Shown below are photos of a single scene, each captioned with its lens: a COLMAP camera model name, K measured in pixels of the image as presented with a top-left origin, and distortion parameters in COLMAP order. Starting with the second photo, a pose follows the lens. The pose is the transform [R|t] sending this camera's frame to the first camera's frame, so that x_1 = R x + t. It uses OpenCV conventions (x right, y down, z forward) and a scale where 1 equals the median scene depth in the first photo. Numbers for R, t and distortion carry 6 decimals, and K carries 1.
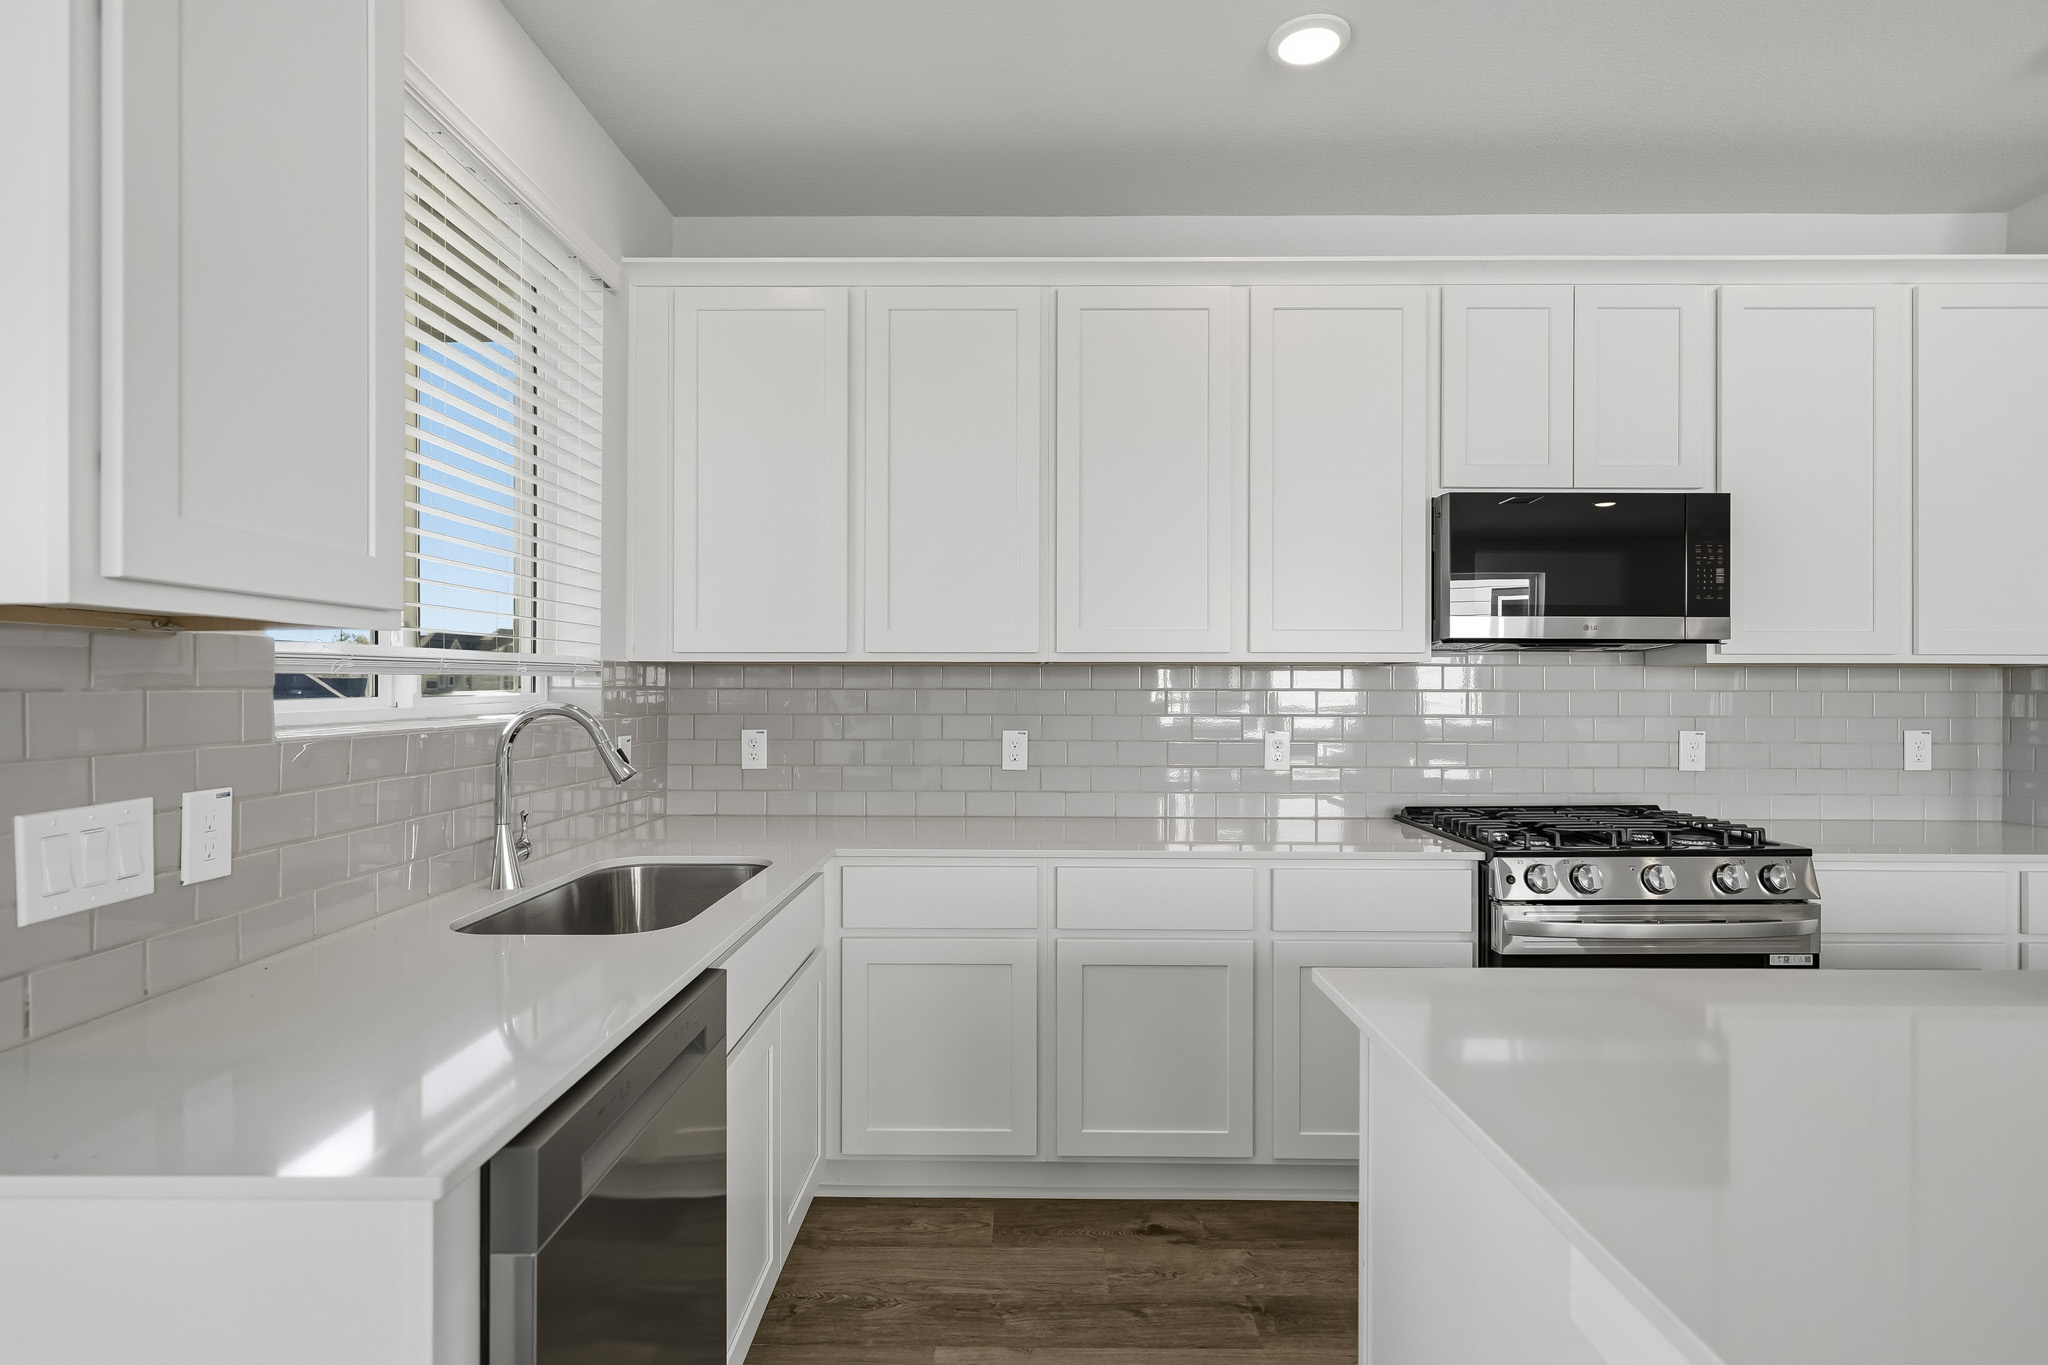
lens RADIAL K [[1016.9, 0, 1015.3], [0, 1016.9, 687.8], [0, 0, 1]] dist [-0.000251, -0.000225]
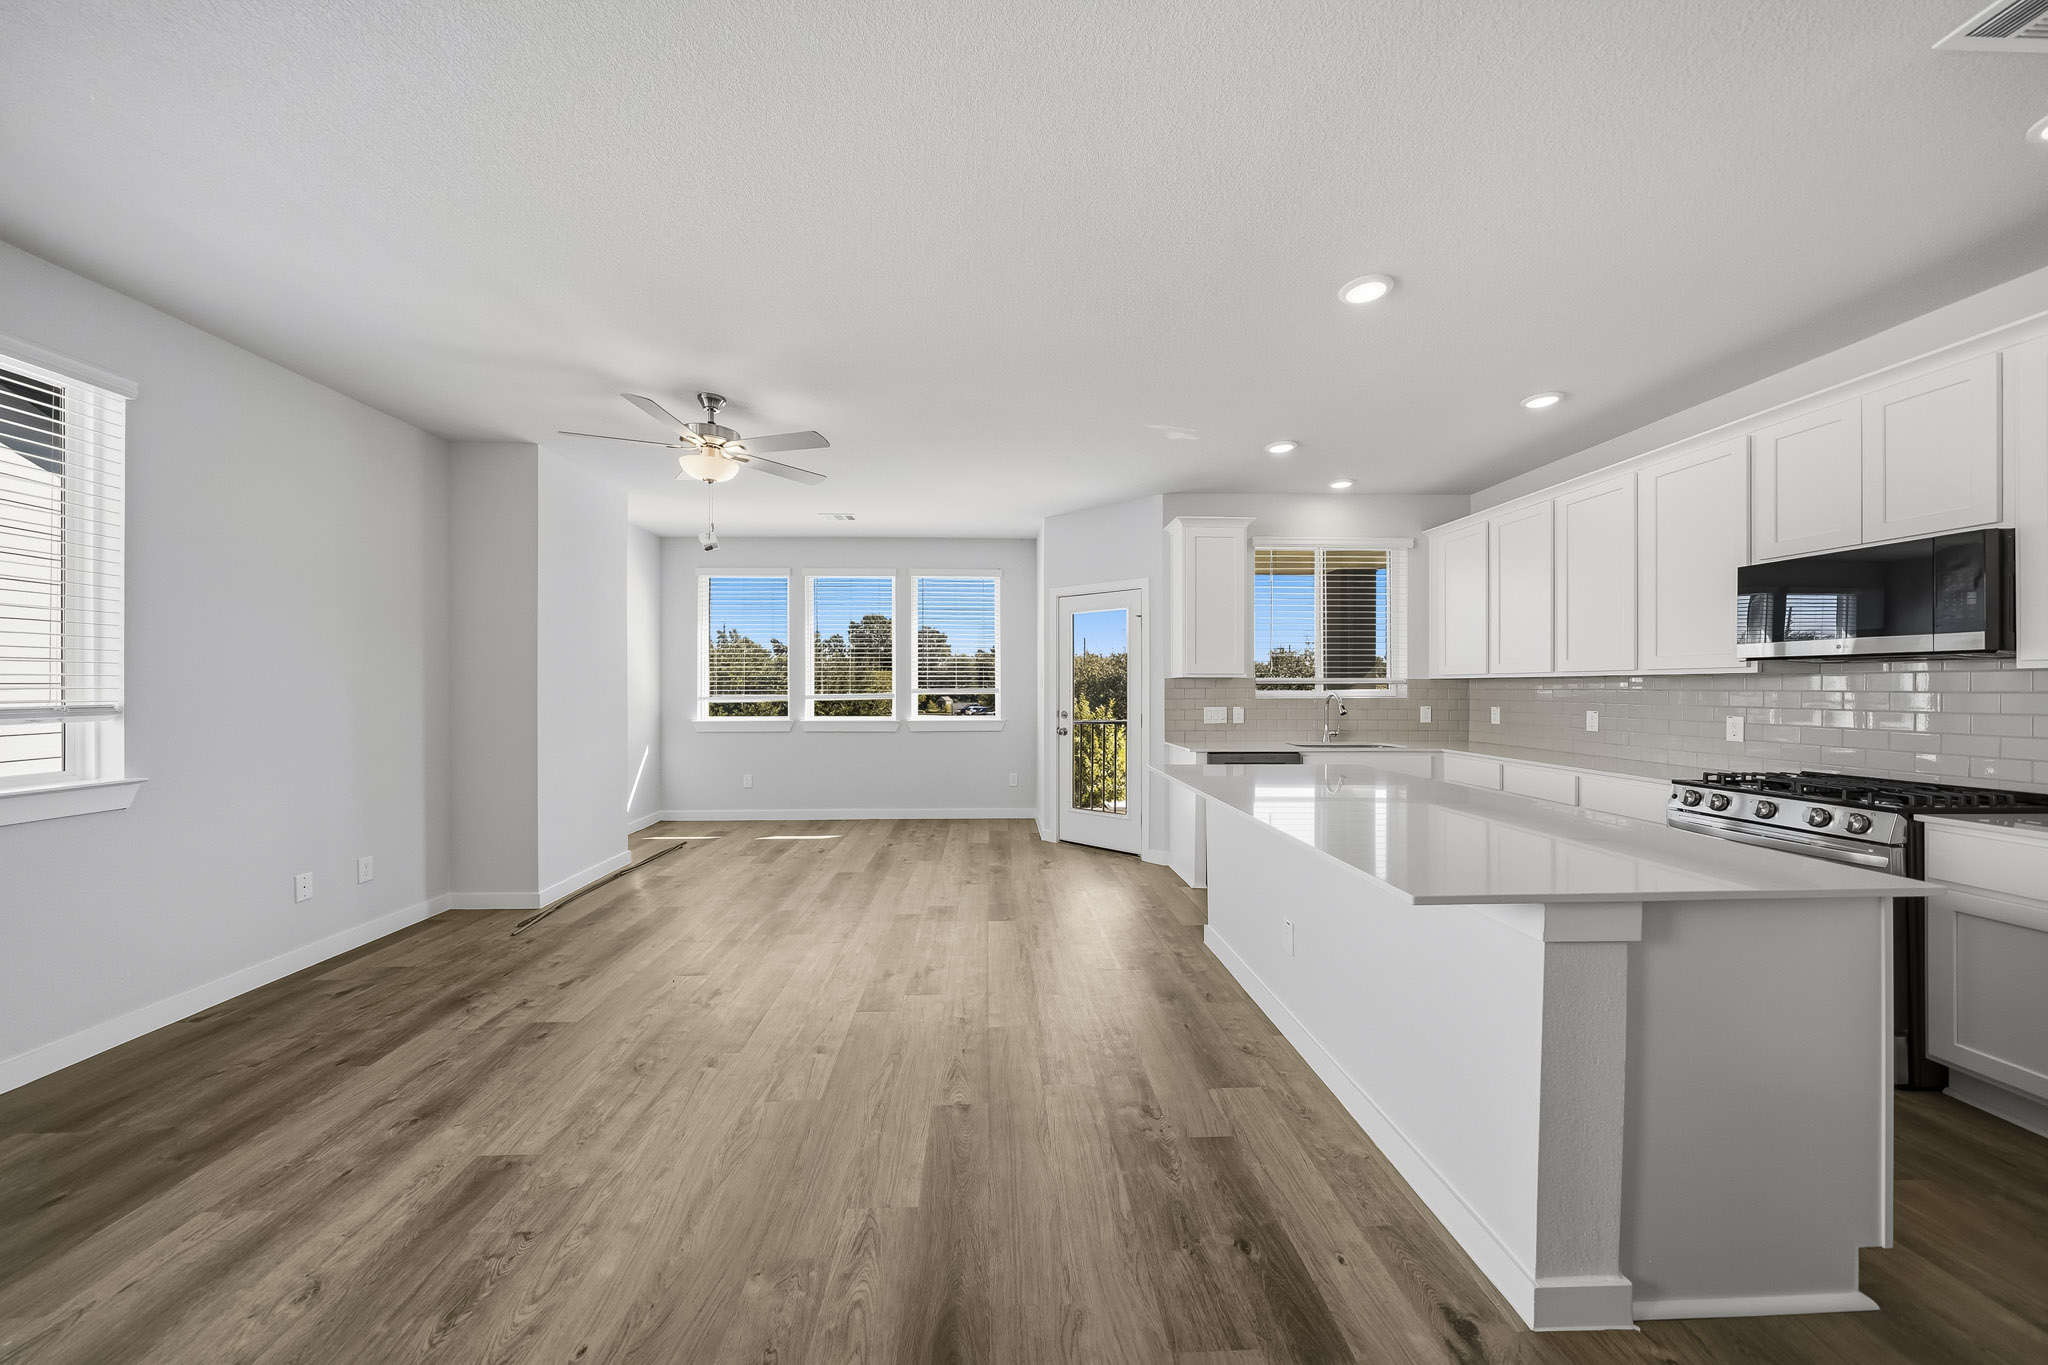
lens RADIAL K [[702.5, 0, 1018.2], [0, 702.5, 680.3], [0, 0, 1]] dist [-0.003892, -0.000079]
pose [[0.052908, -0.011211, -0.998536, 1.481823], [-0.003233, 0.999930, -0.011398, 0.002413], [0.998594, 0.003831, 0.052868, -0.196619]]
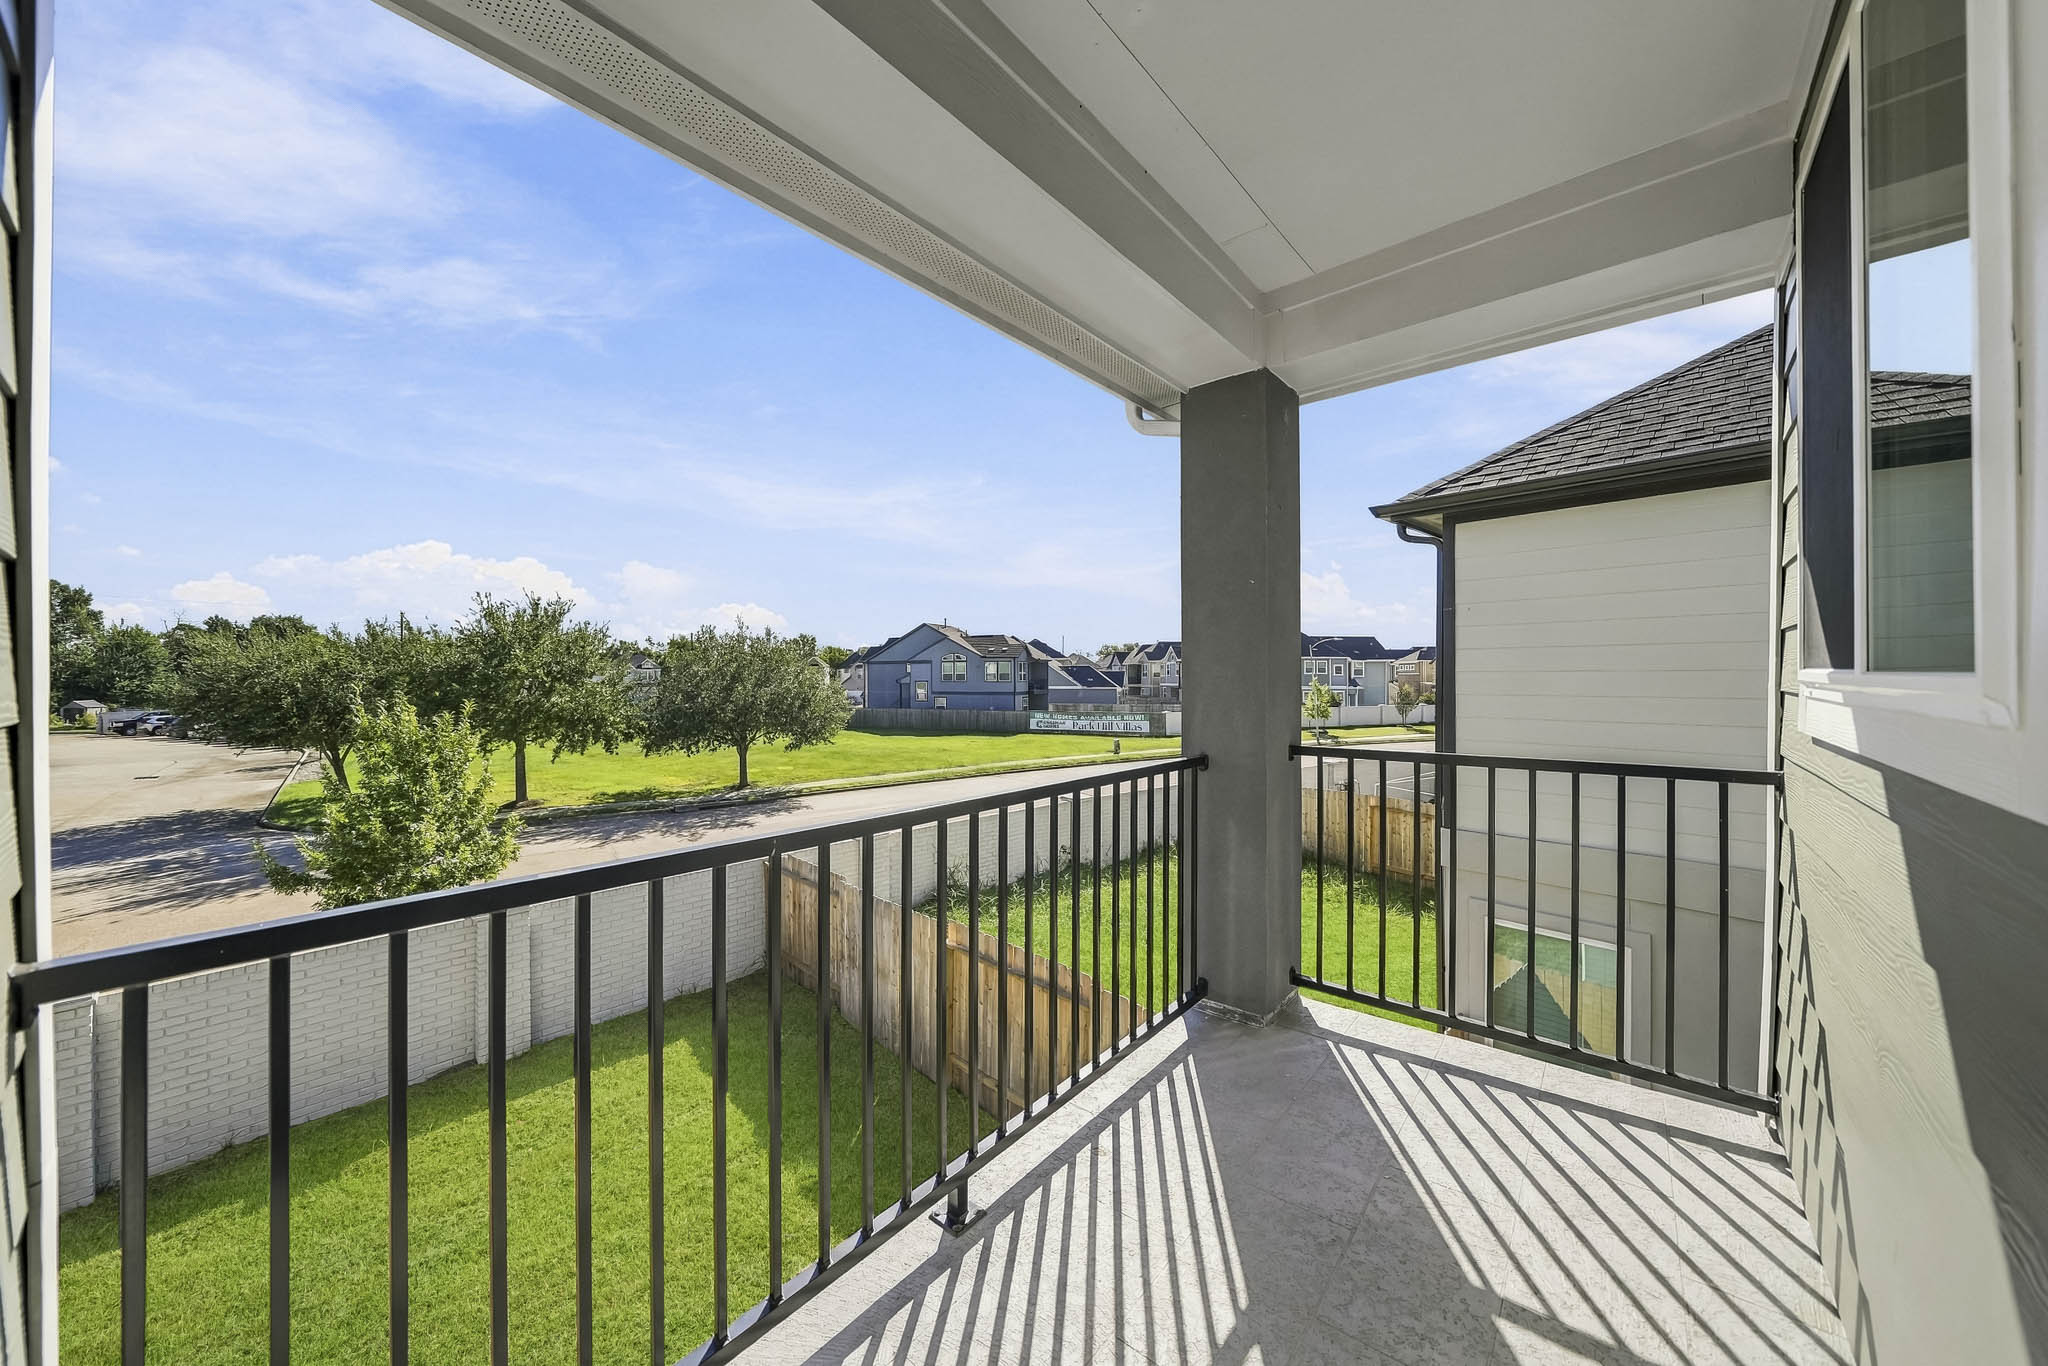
lens RADIAL K [[702.5, 0, 1018.2], [0, 702.5, 680.8], [0, 0, 1]] dist [-0.003892, -0.000079]
pose [[0.761894, -0.003778, -0.647690, -0.599458], [0.006006, 0.999981, 0.001231, 0.009307], [0.647673, -0.004828, 0.761903, 0.108542]]
